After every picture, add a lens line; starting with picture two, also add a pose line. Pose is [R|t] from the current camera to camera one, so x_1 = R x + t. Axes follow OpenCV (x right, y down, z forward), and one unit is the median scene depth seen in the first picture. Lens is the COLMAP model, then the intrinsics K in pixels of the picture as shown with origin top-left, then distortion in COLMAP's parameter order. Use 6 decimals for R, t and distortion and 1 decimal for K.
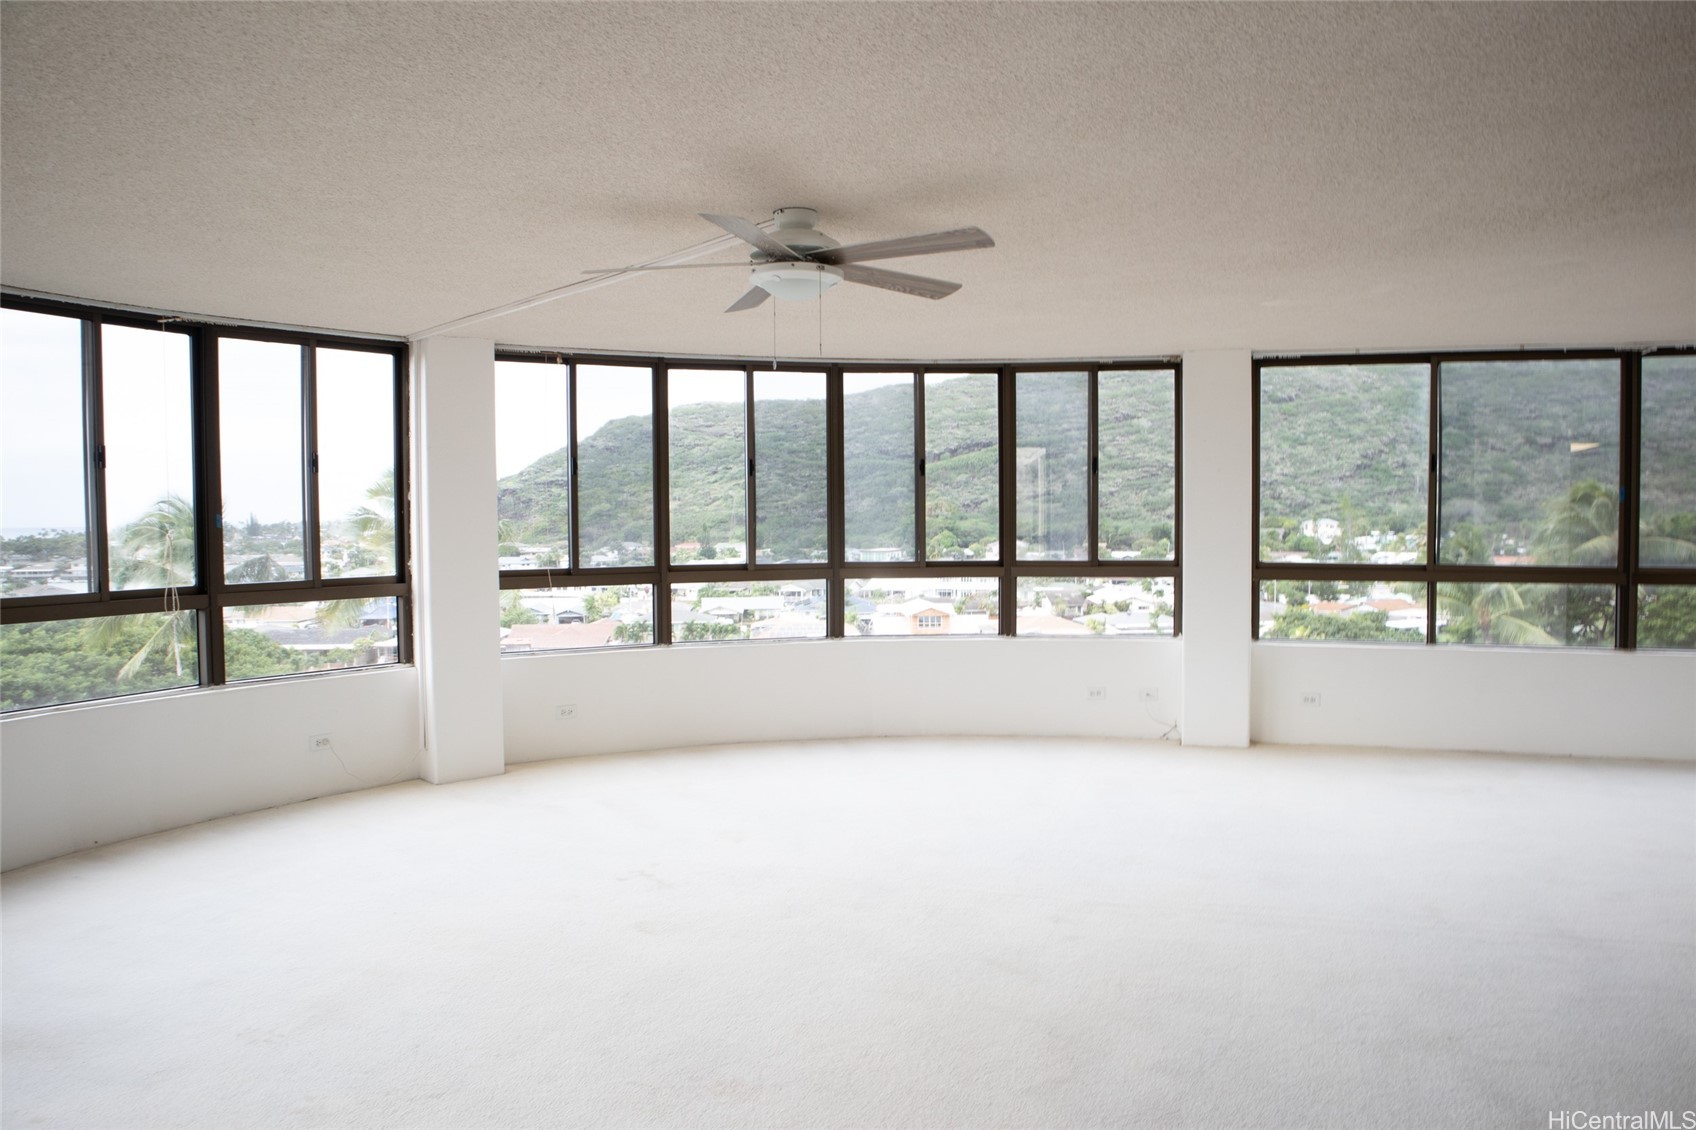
lens RADIAL K [[1180.1, 0, 849.8], [0, 1180.1, 569.9], [0, 0, 1]] dist [-0.110670, 0.056319]
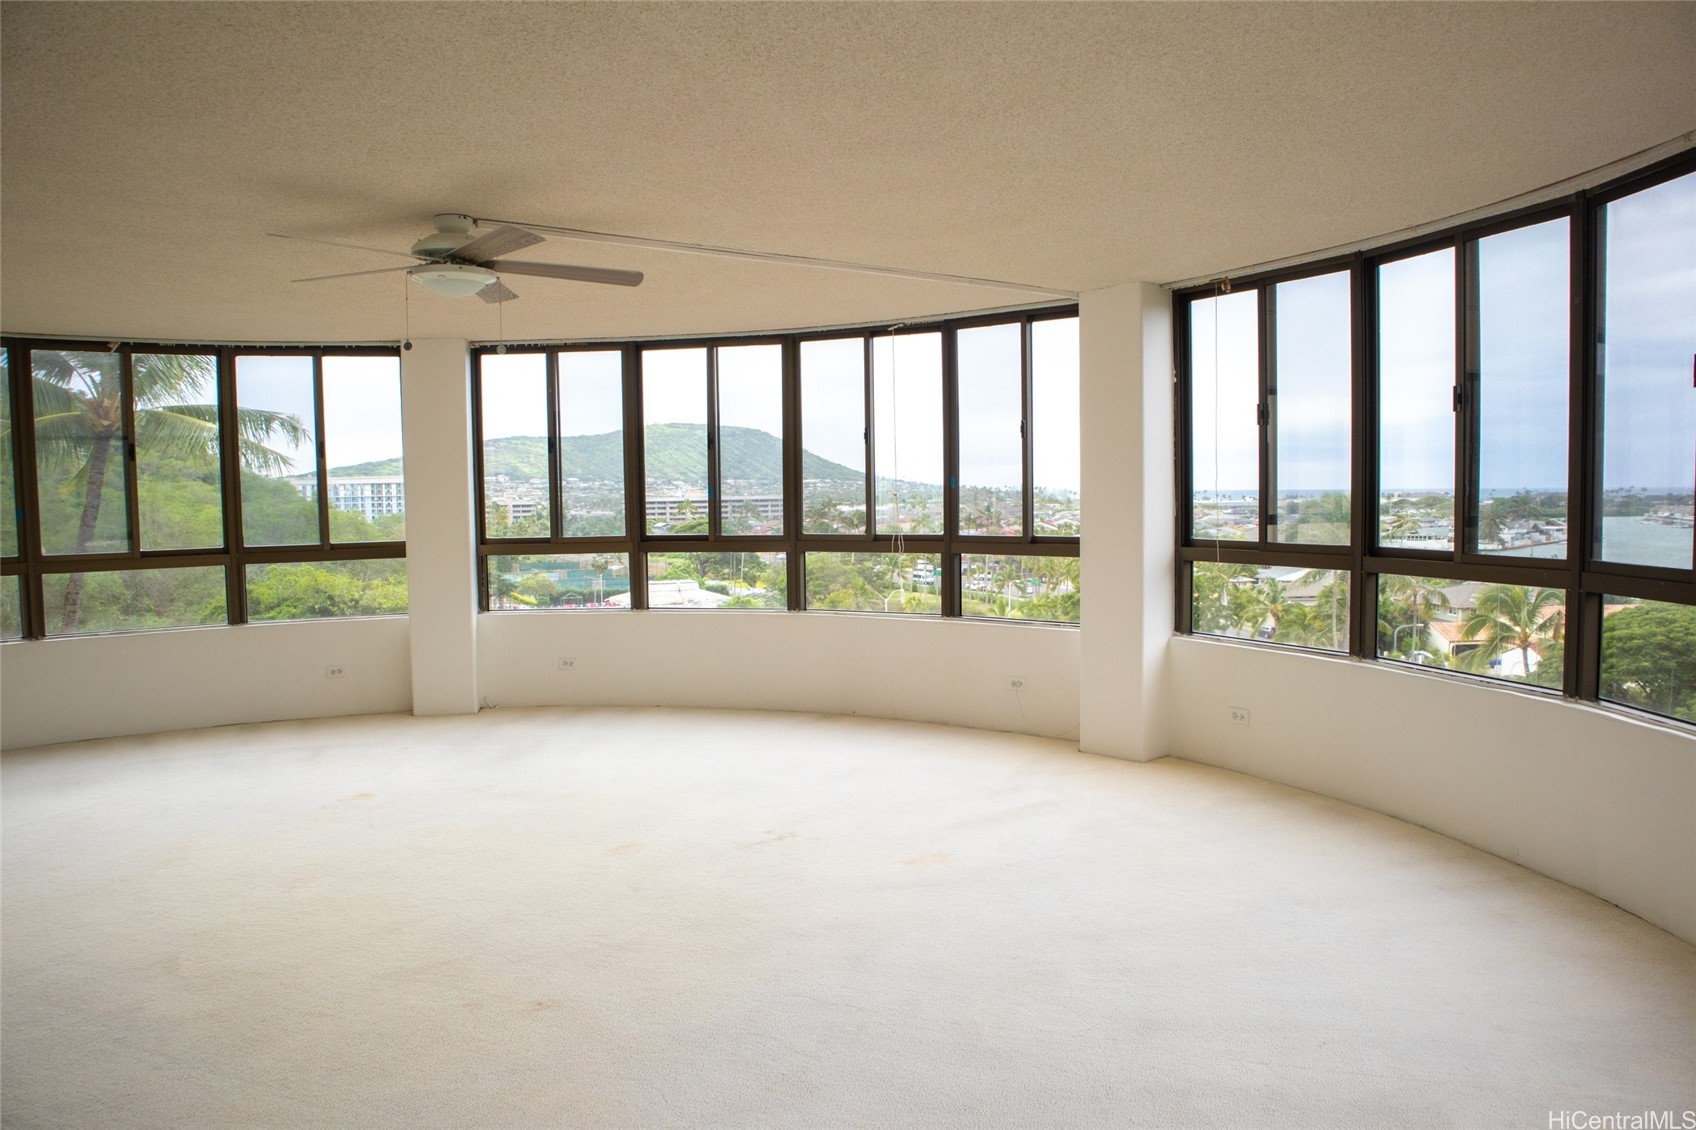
lens RADIAL K [[1180.1, 0, 849.8], [0, 1180.1, 569.9], [0, 0, 1]] dist [-0.110670, 0.056319]
pose [[0.888070, 0.024943, -0.459031, 0.621683], [-0.013910, 0.999528, 0.027400, -0.005634], [0.459498, -0.017948, 0.887997, 0.152144]]
